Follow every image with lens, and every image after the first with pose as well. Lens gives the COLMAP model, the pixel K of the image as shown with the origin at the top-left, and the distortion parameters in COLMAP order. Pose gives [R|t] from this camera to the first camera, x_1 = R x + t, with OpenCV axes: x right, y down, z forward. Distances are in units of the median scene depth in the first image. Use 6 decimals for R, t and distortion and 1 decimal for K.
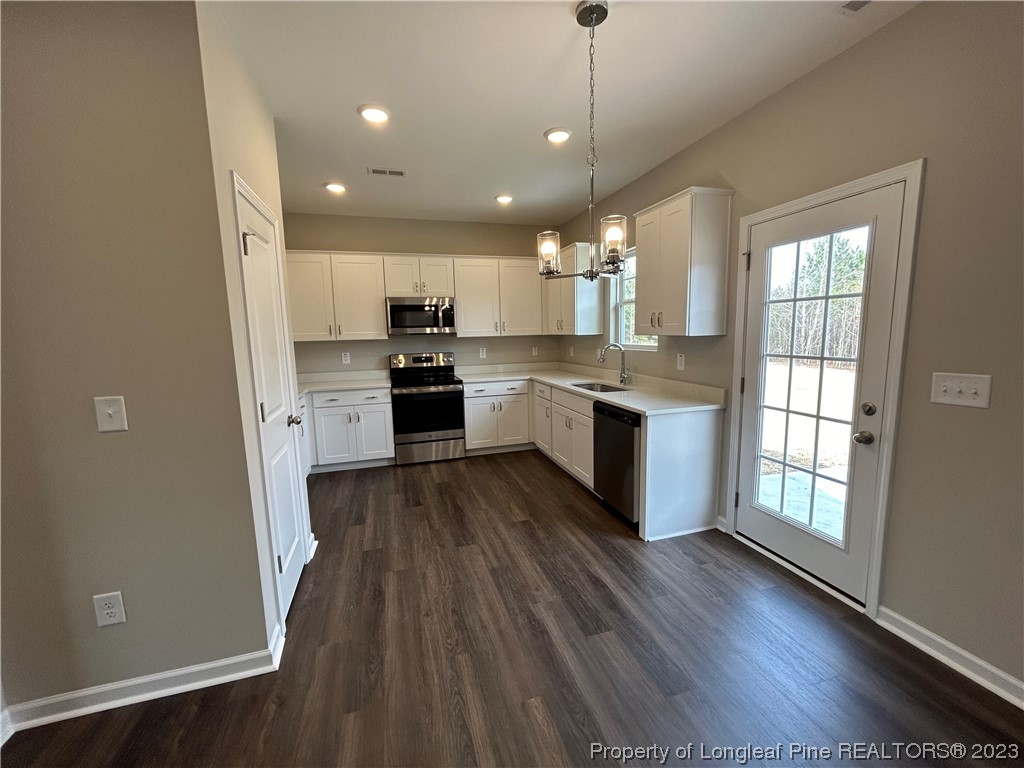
lens RADIAL K [[411.6, 0, 512.0], [0, 411.6, 382.5], [0, 0, 1]] dist [-0.000833, 0.000618]
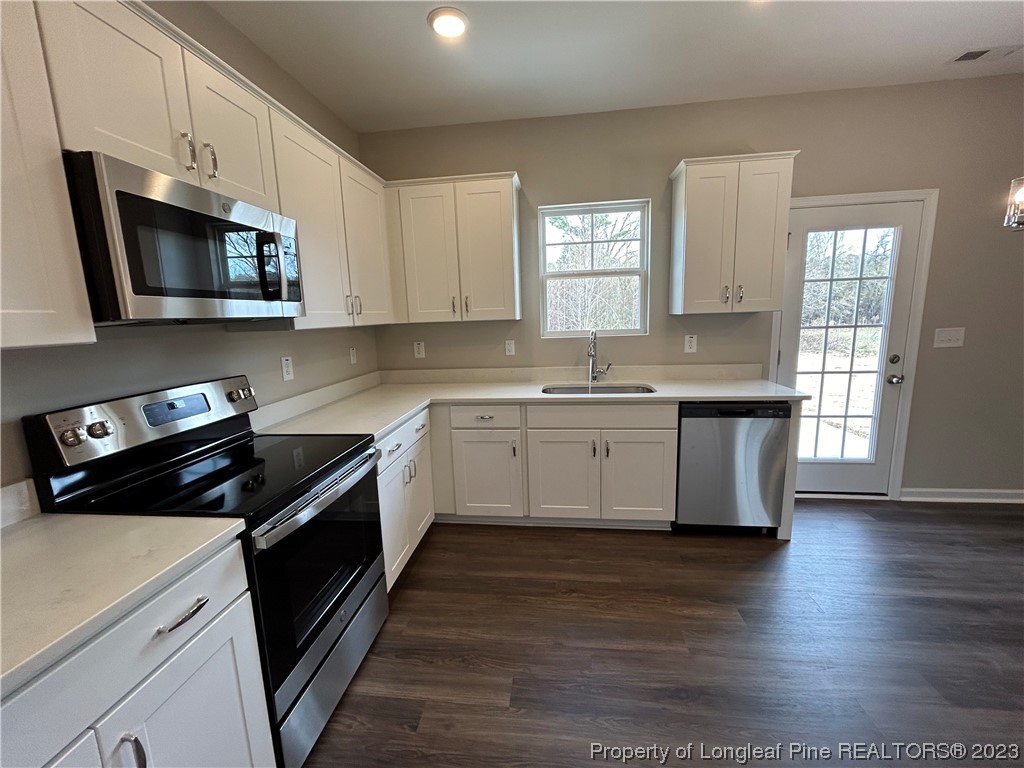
lens RADIAL K [[411.6, 0, 512.0], [0, 411.6, 382.5], [0, 0, 1]] dist [-0.000833, 0.000618]
pose [[0.400134, -0.139364, 0.905798, -0.673064], [0.138762, 0.986188, 0.090435, -0.117099], [-0.905890, 0.089504, 0.413946, 1.126913]]
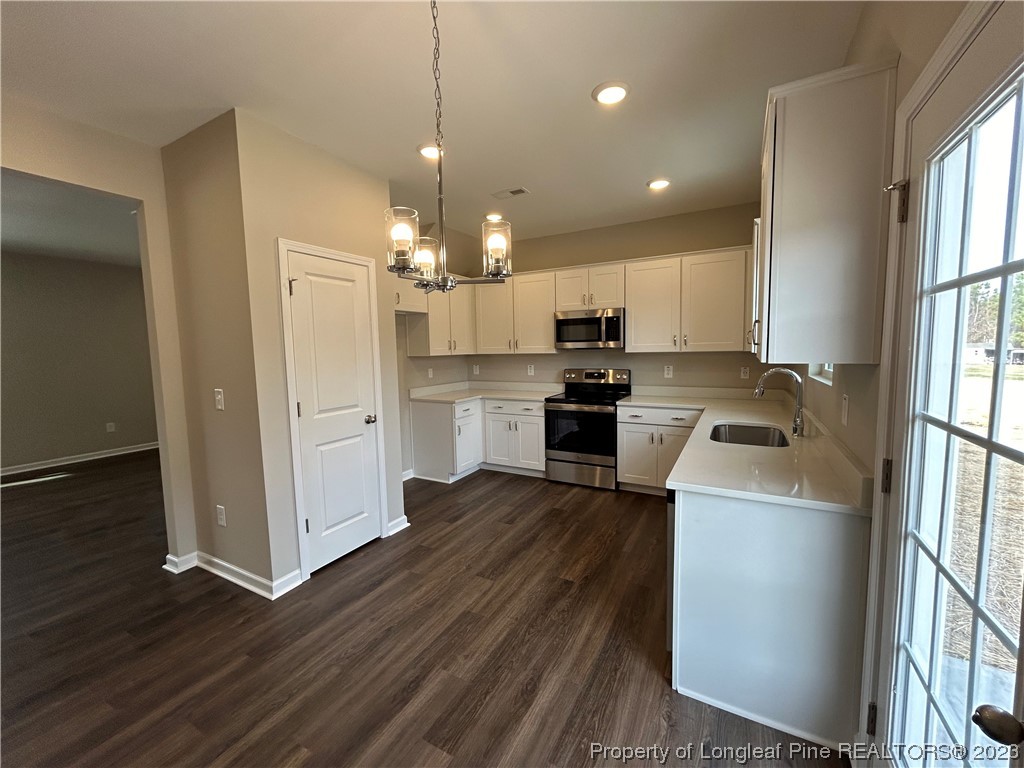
lens RADIAL K [[411.6, 0, 512.0], [0, 411.6, 382.5], [0, 0, 1]] dist [-0.000833, 0.000618]
pose [[0.697661, 0.069942, -0.713006, 0.554500], [-0.086496, 0.996166, 0.013084, -0.061798], [0.711187, 0.052544, 0.701036, 0.359016]]
